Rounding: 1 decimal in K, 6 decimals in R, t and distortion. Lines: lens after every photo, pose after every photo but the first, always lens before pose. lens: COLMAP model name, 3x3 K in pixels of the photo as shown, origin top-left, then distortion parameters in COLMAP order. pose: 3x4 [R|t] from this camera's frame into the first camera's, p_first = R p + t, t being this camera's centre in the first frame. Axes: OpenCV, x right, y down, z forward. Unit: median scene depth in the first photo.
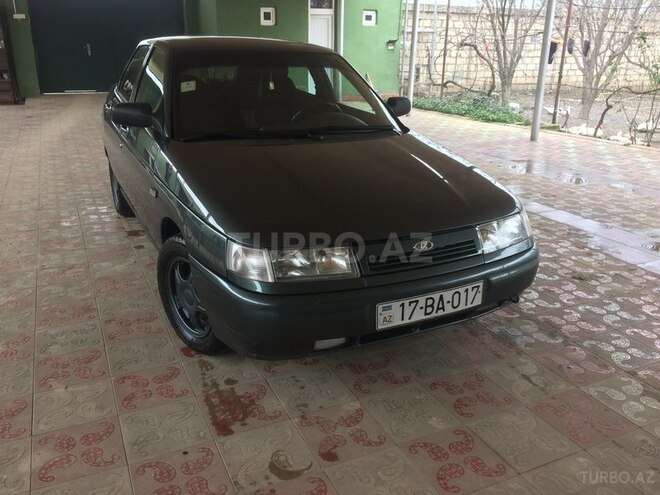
lens RADIAL K [[551.1, 0, 327.4], [0, 551.1, 252.6], [0, 0, 1]] dist [0.057668, -0.064361]
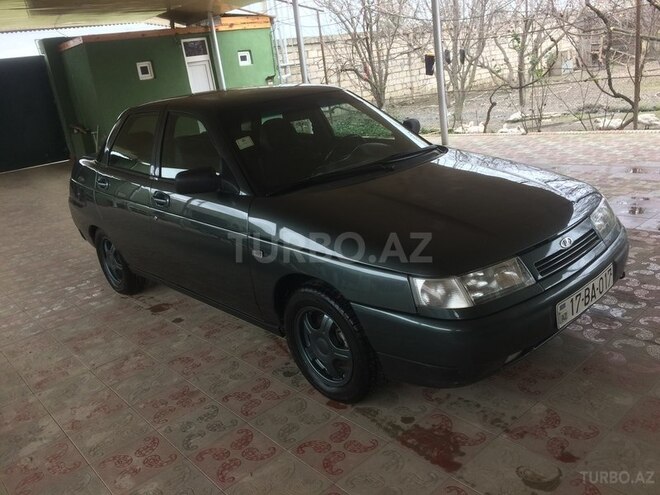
lens RADIAL K [[551.1, 0, 329.5], [0, 551.1, 251.4], [0, 0, 1]] dist [0.057668, -0.064361]
pose [[0.953618, -0.215304, 0.210372, -0.359346], [0.227208, 0.973257, -0.033862, -0.045726], [-0.197456, 0.080090, 0.977035, 0.030185]]
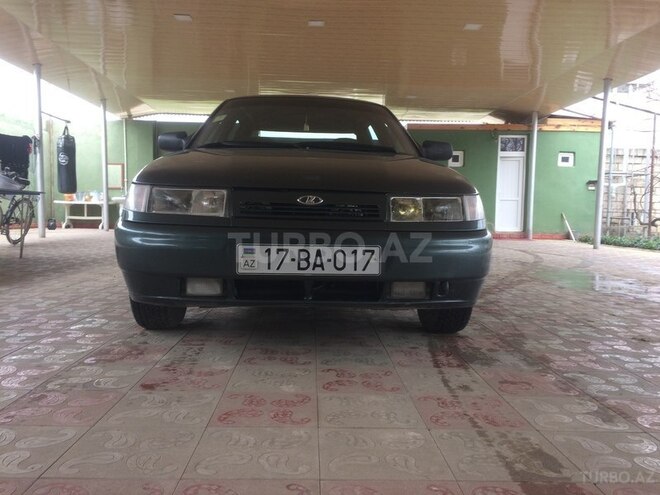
lens RADIAL K [[551.1, 0, 328.9], [0, 551.1, 253.7], [0, 0, 1]] dist [0.057668, -0.064361]
pose [[0.921304, 0.035300, -0.387239, 0.417040], [-0.141597, 0.957952, -0.249558, 0.223784], [0.362146, 0.284750, 0.887563, 0.140451]]
